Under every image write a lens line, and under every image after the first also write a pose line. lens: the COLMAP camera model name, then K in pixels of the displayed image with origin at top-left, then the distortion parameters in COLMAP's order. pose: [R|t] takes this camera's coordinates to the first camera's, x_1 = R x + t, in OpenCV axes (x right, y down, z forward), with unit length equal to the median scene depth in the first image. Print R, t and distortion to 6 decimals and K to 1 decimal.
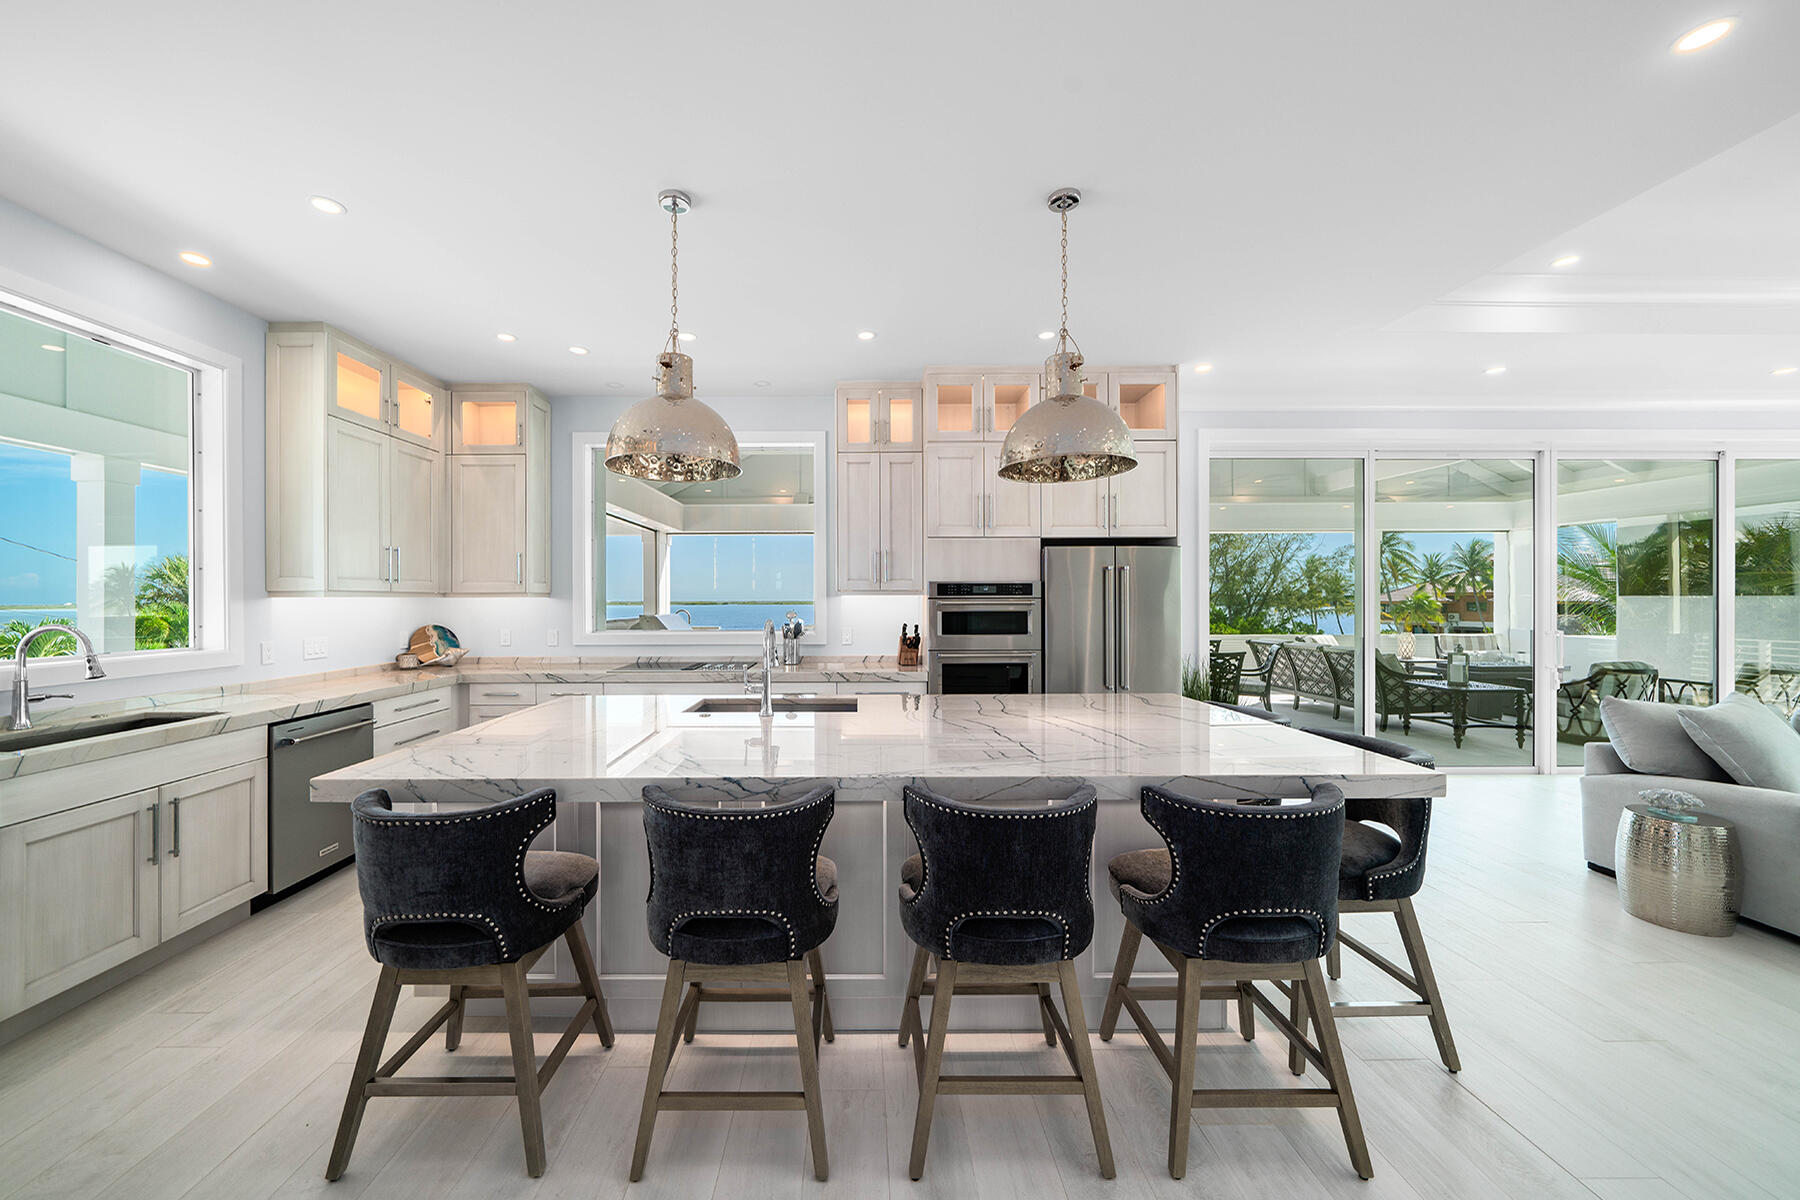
lens RADIAL K [[620.9, 0, 877.0], [0, 620.9, 600.3], [0, 0, 1]] dist [-0.009088, -0.000012]
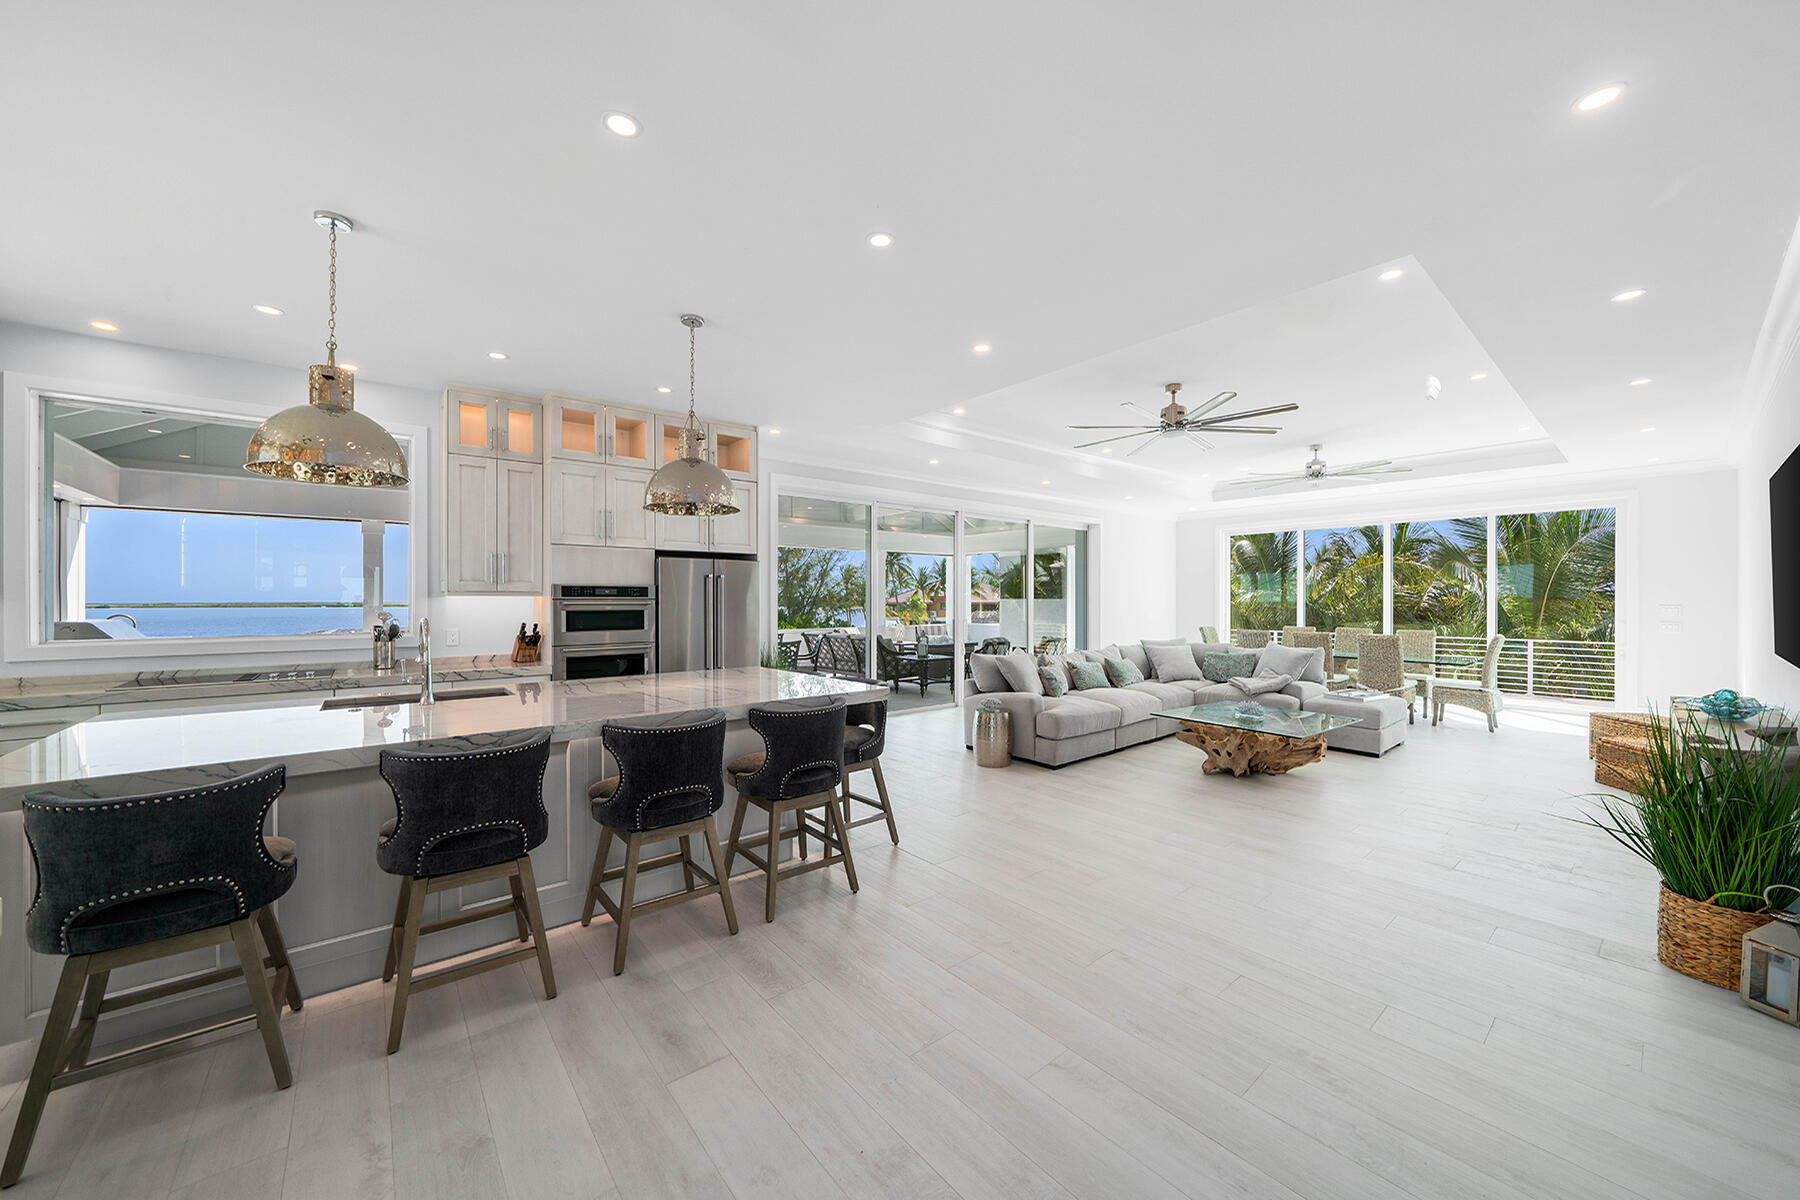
lens RADIAL K [[620.9, 0, 877.0], [0, 620.9, 600.3], [0, 0, 1]] dist [-0.009088, -0.000012]
pose [[0.790104, 0.001864, 0.612970, -0.130219], [-0.000480, 0.999997, -0.002423, 0.001337], [-0.612972, 0.001620, 0.790103, -0.215389]]
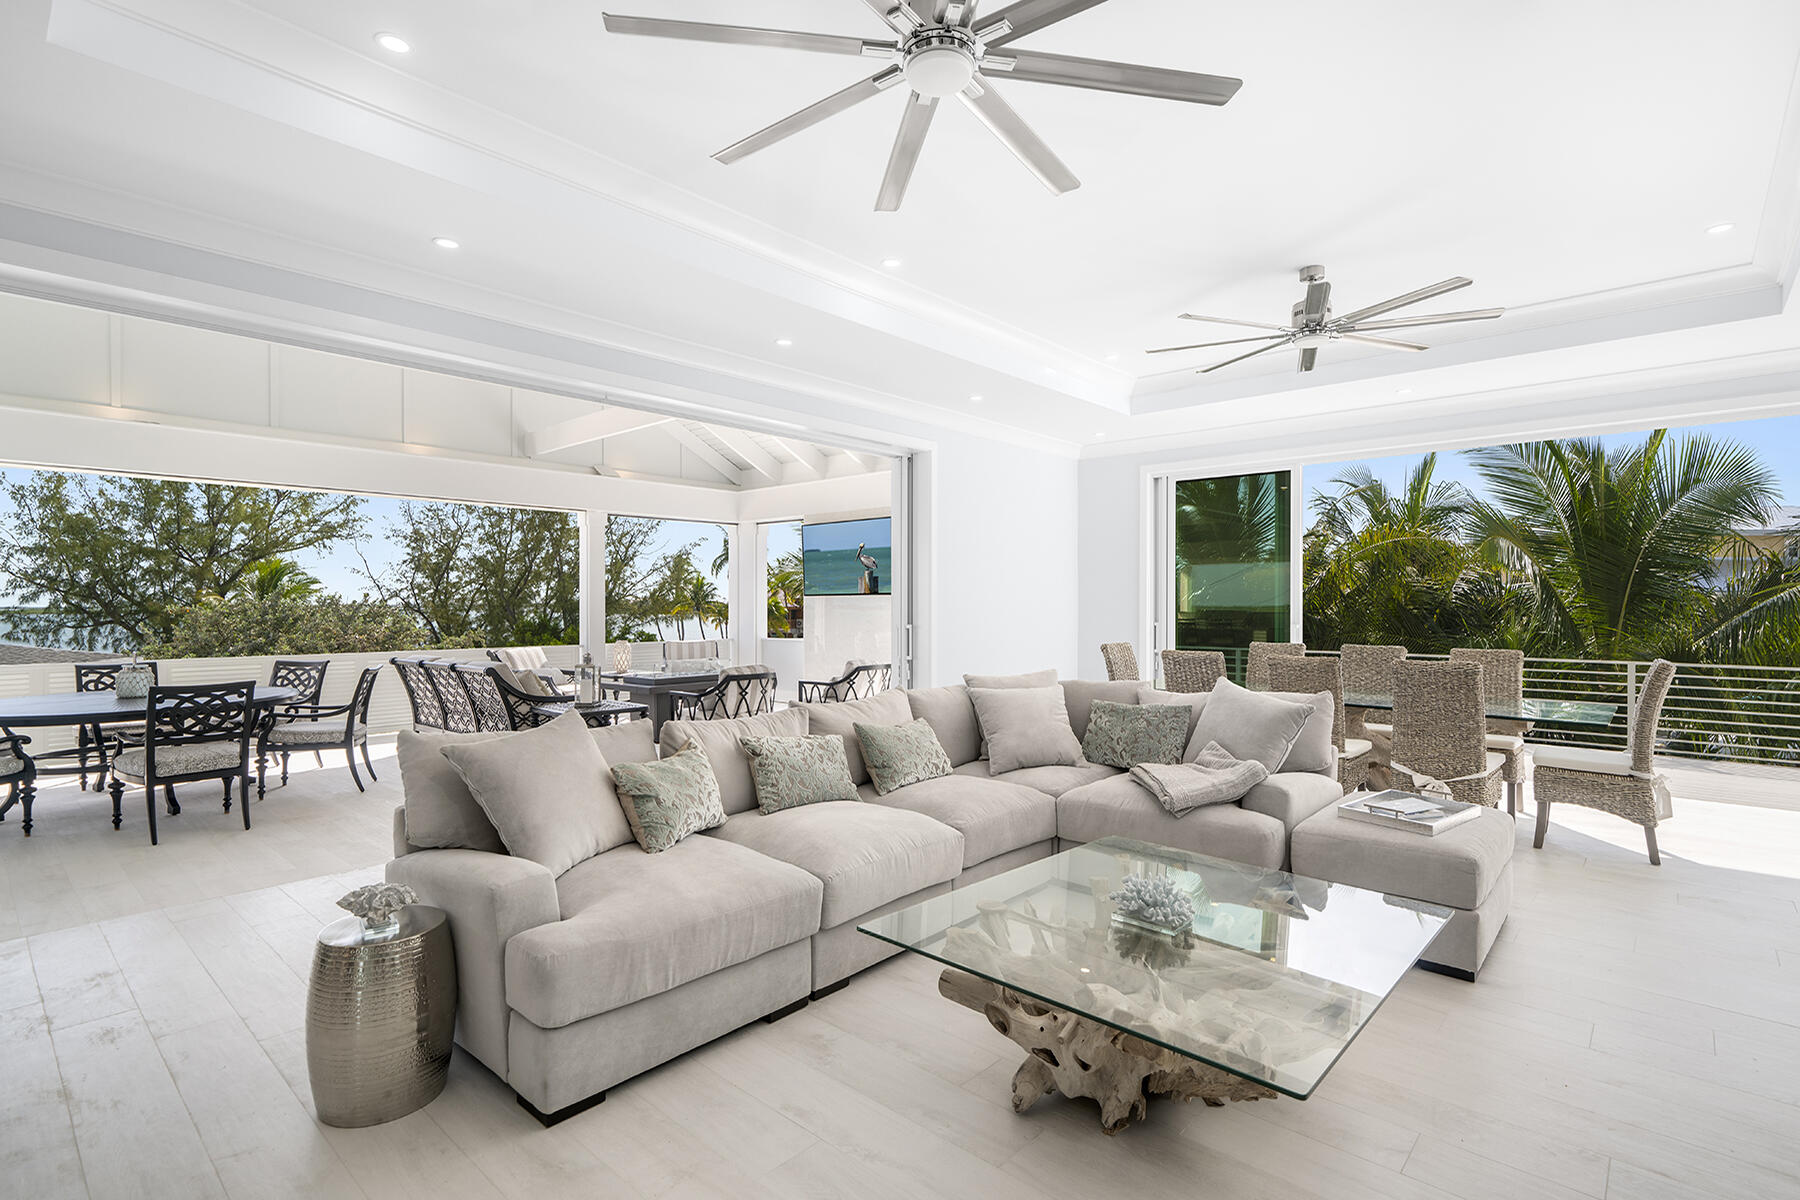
lens RADIAL K [[841.9, 0, 859.5], [0, 841.9, 605.0], [0, 0, 1]] dist [-0.000415, -0.000053]
pose [[0.693851, 0.002429, 0.720115, 0.626451], [-0.000556, 0.999996, -0.002836, 0.019795], [-0.720118, 0.001567, 0.693849, 0.039203]]
